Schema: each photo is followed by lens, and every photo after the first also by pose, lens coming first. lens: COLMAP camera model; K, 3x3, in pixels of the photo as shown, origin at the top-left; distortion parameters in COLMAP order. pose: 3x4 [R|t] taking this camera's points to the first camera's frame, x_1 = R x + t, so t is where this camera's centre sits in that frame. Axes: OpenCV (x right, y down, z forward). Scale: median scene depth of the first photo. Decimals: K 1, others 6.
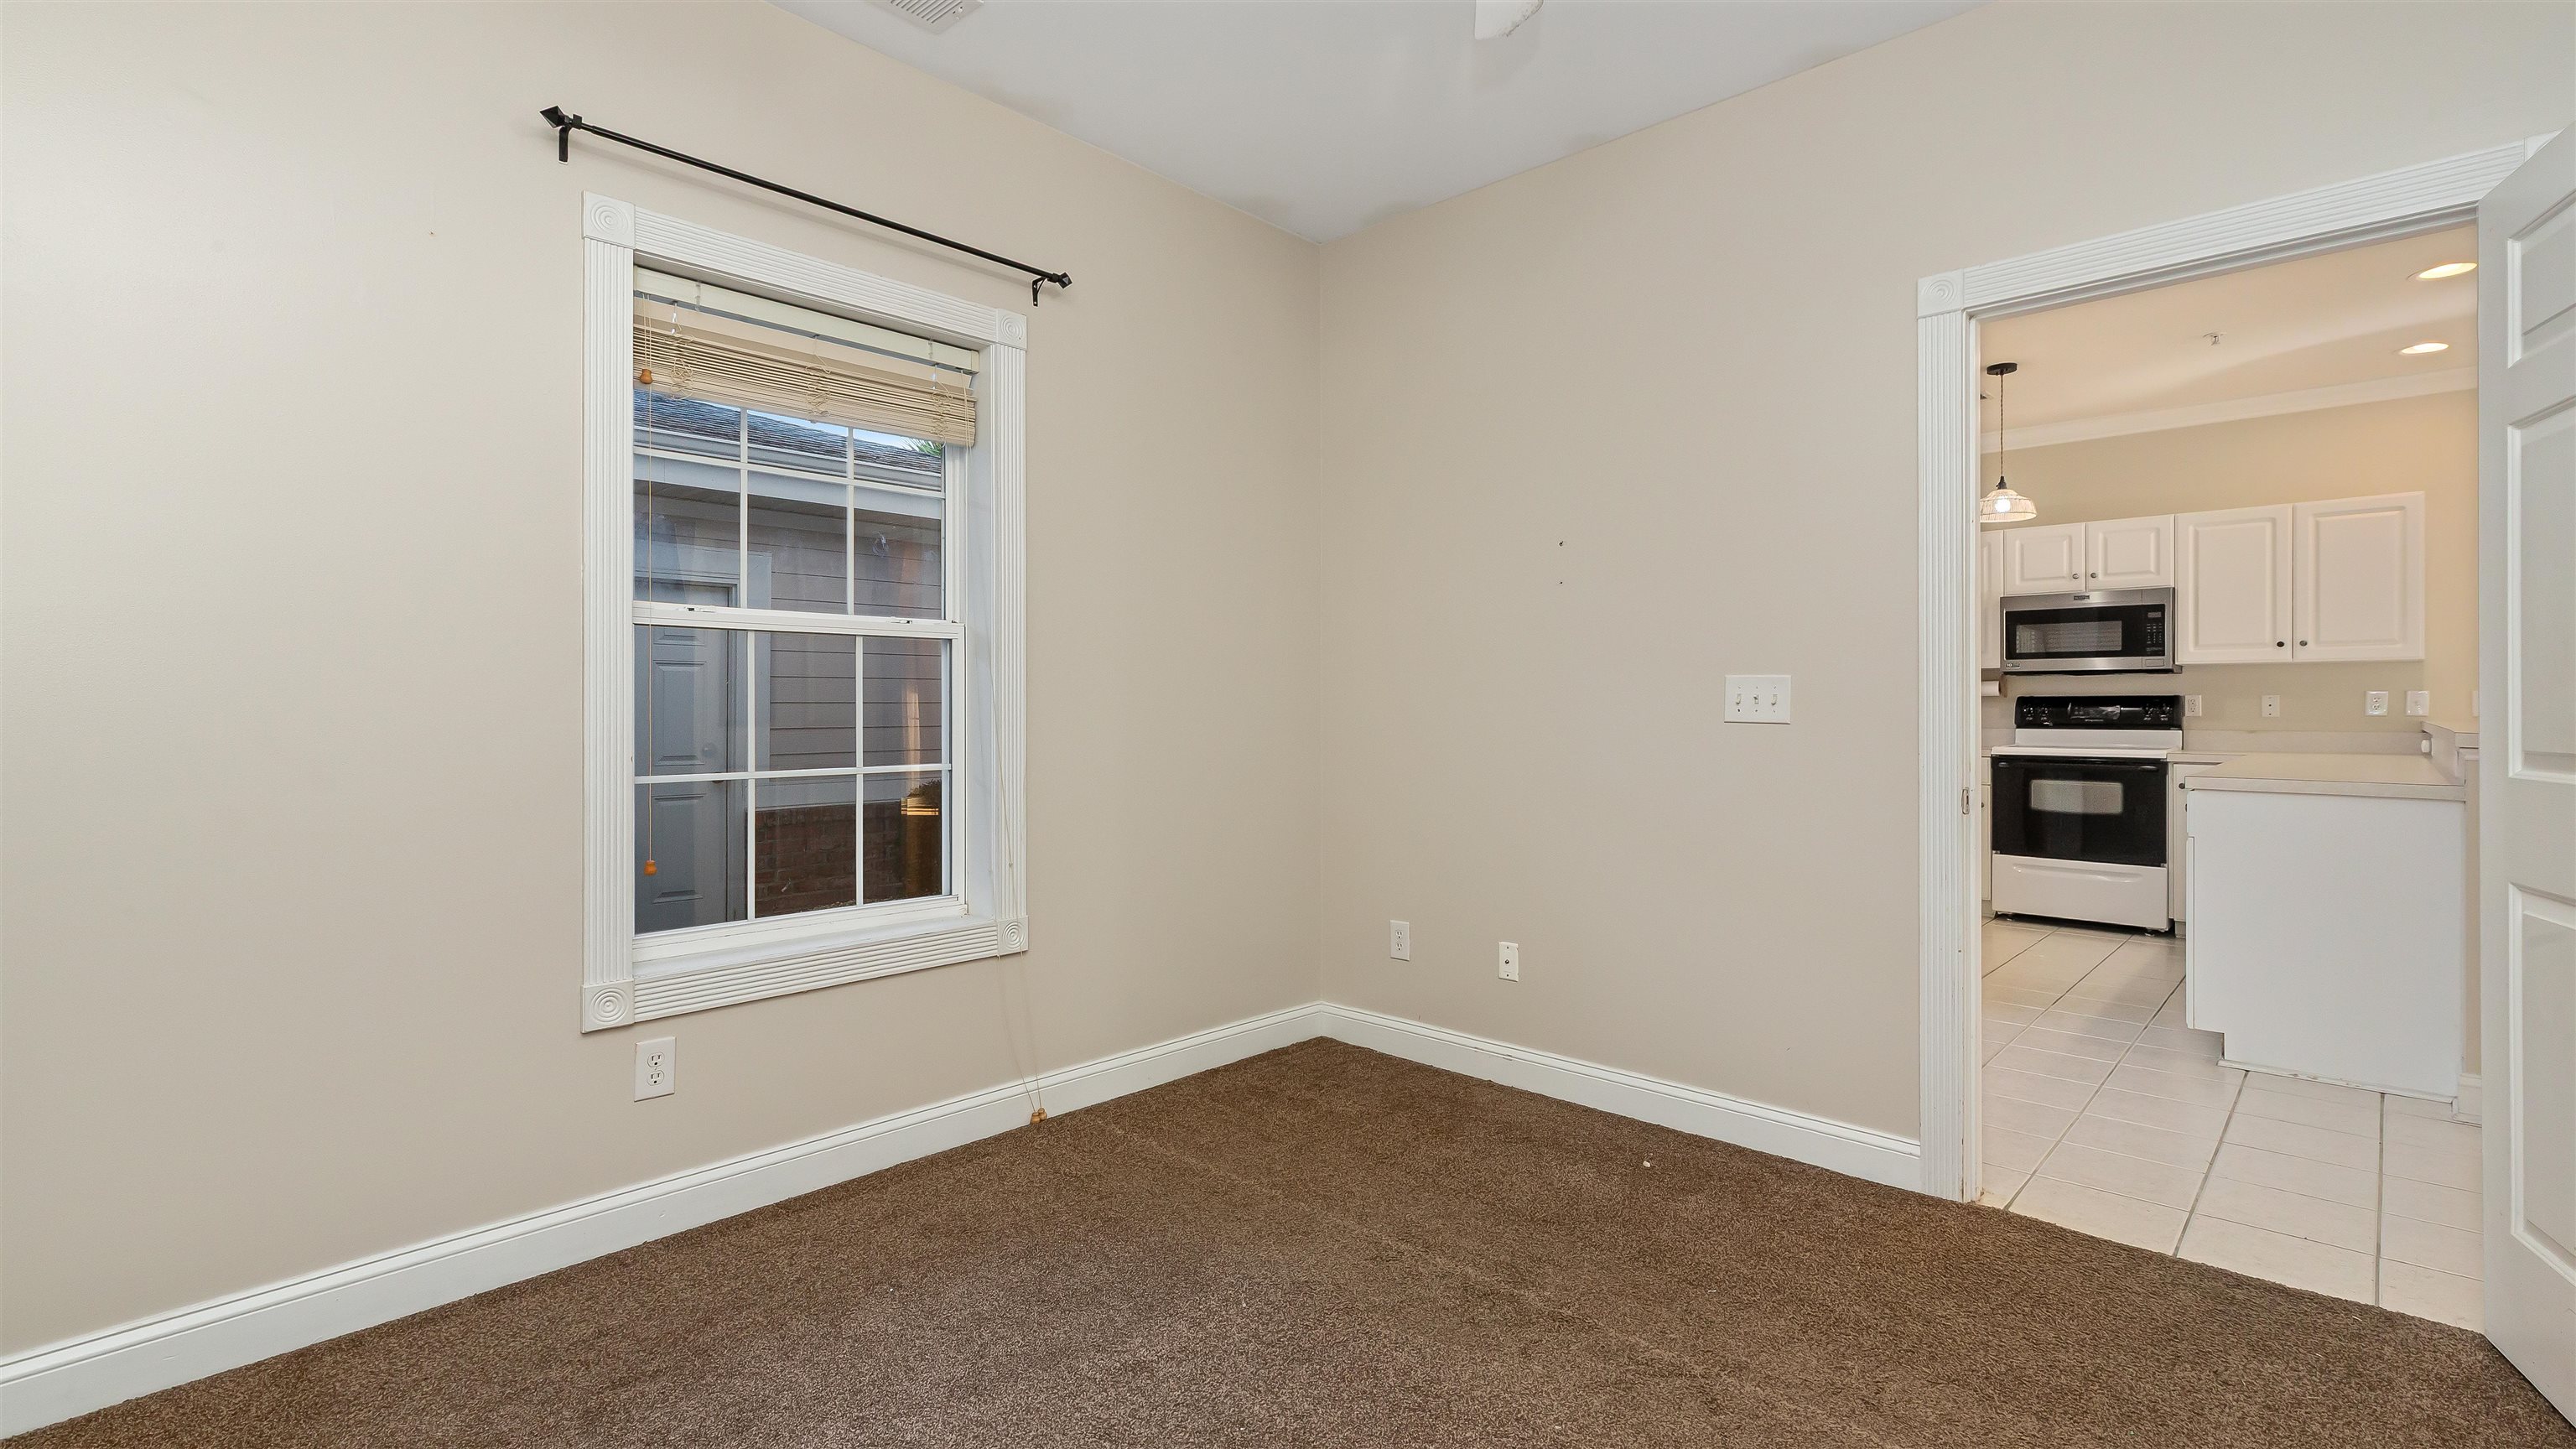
lens RADIAL K [[1163.5, 0, 1281.3], [0, 1163.5, 705.0], [0, 0, 1]] dist [0.005156, -0.000193]
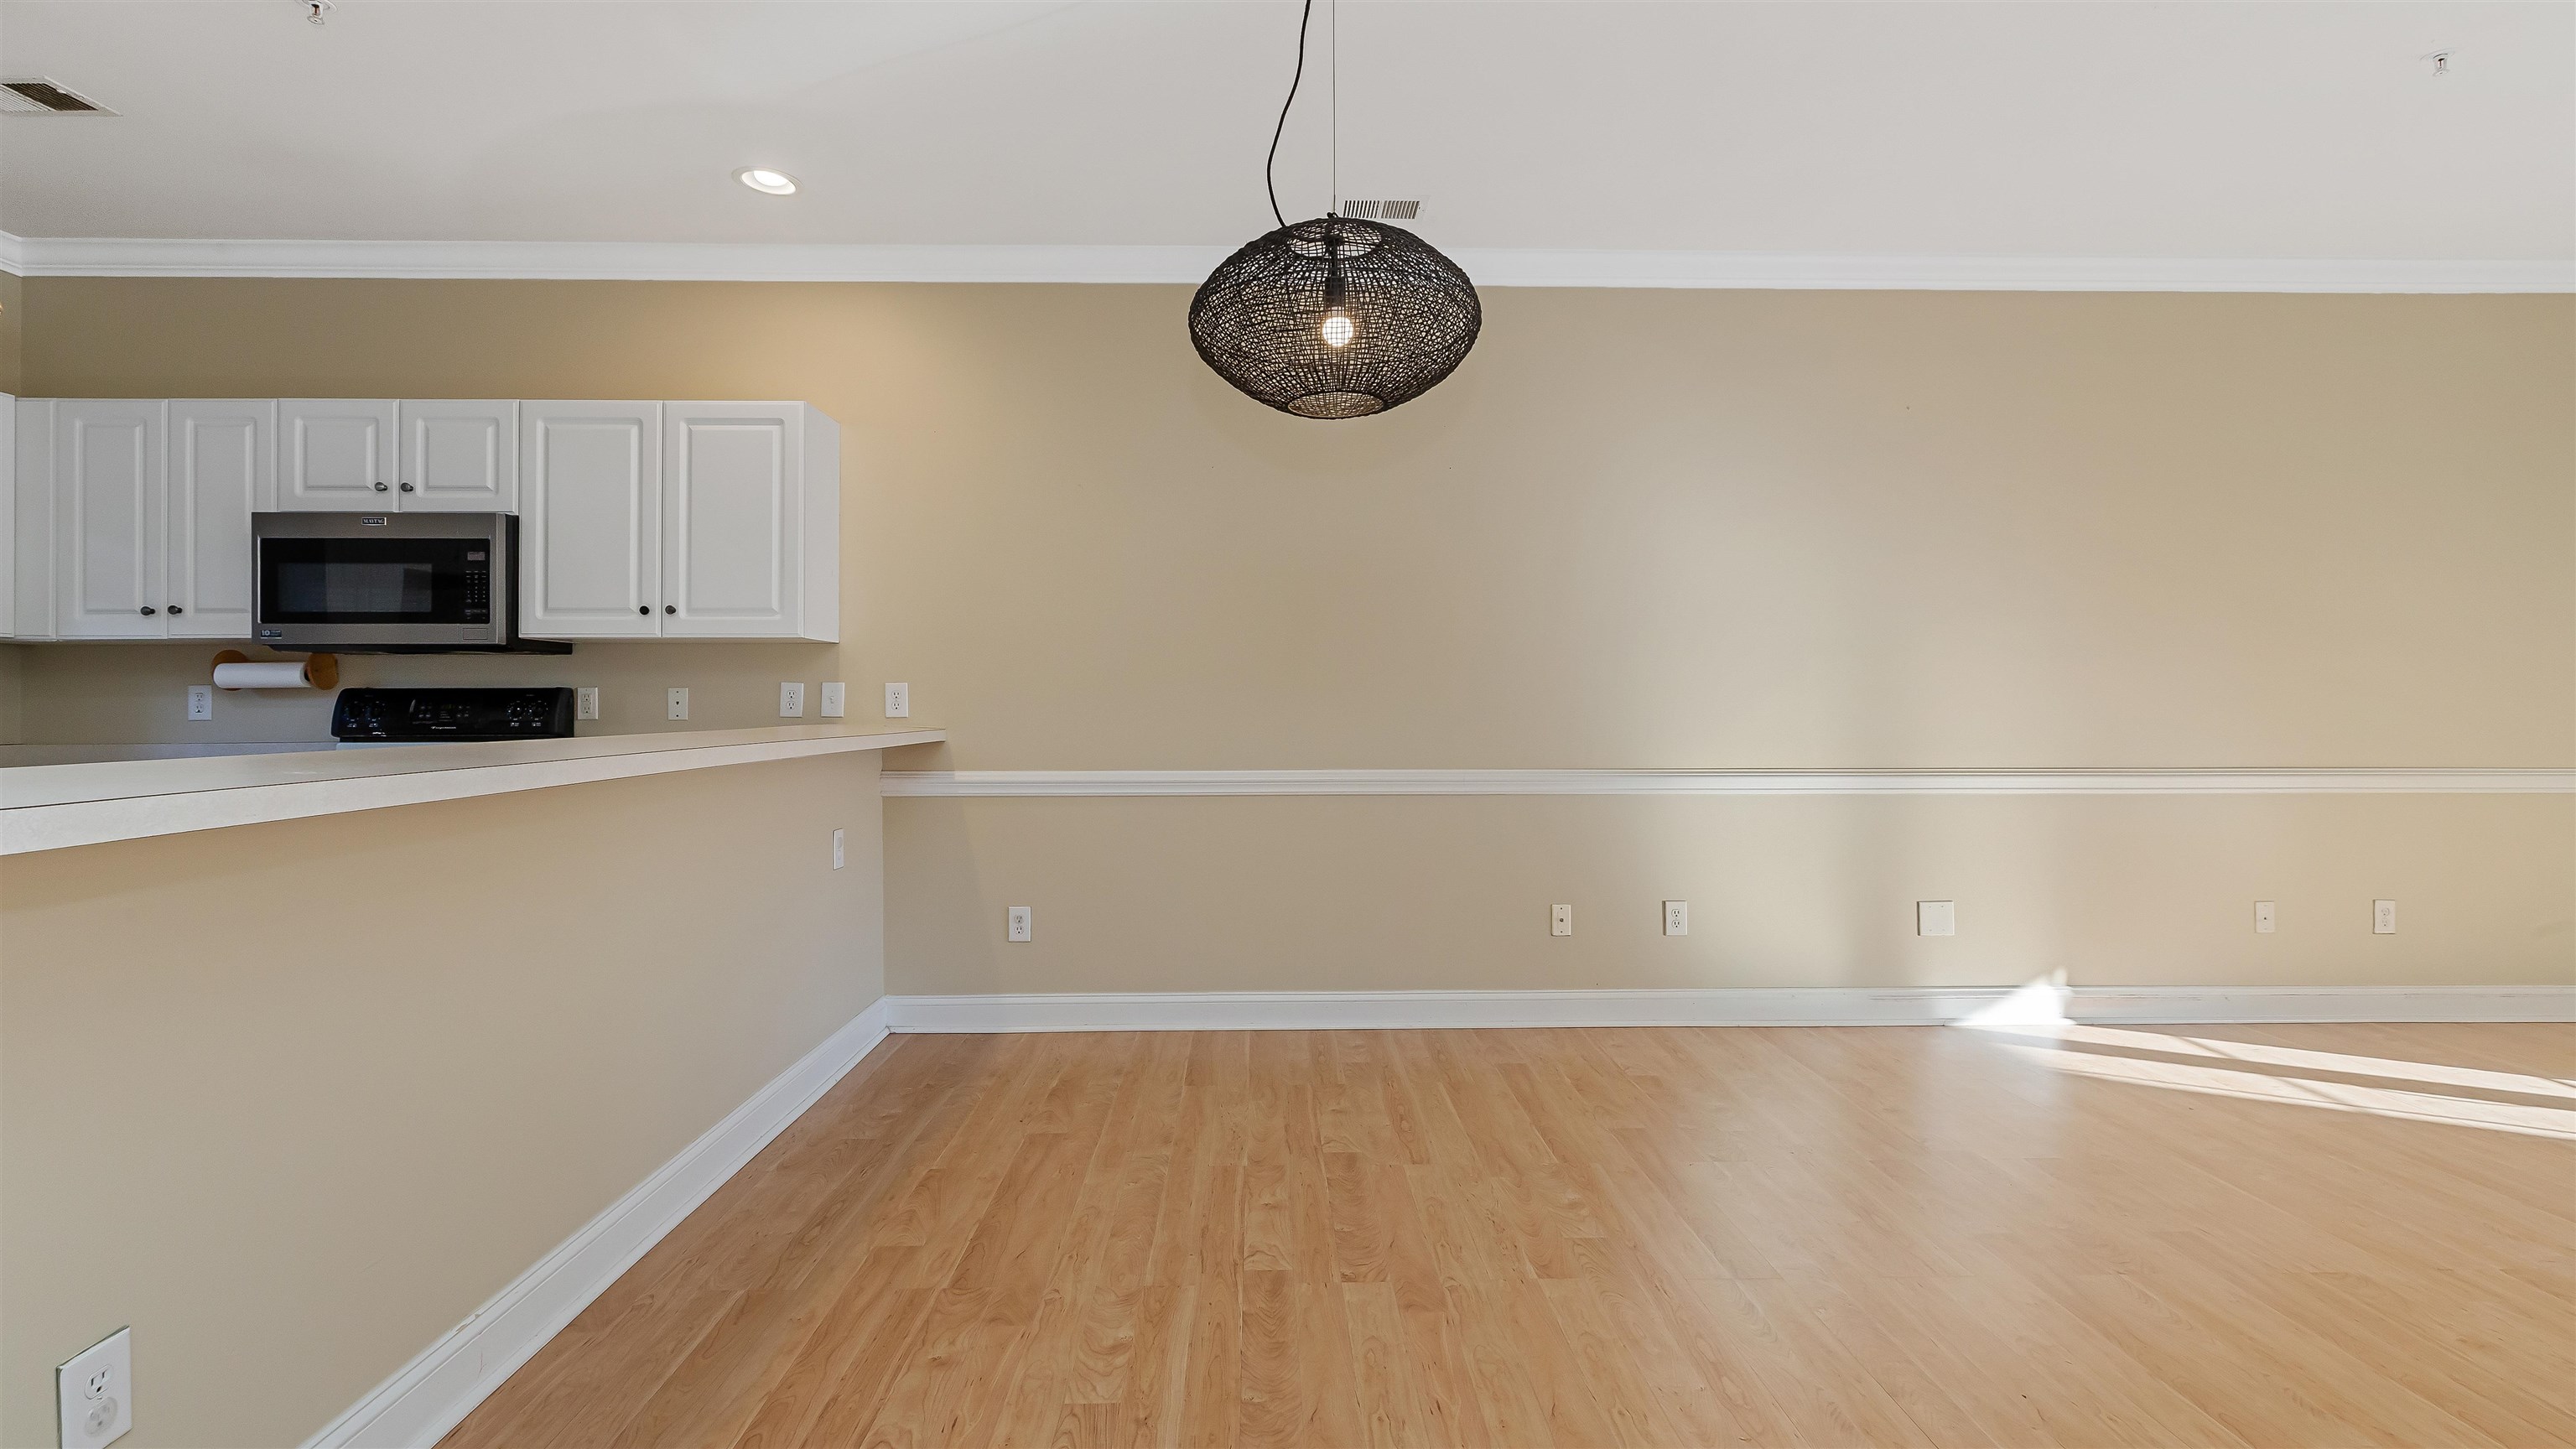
lens RADIAL K [[1163.5, 0, 1298.5], [0, 1163.5, 701.3], [0, 0, 1]] dist [0.005156, -0.000193]
pose [[0.705427, 0.003314, 0.708775, 0.623004], [0.000934, 0.999984, -0.005605, 0.003364], [-0.708782, 0.004616, 0.705412, 0.260932]]
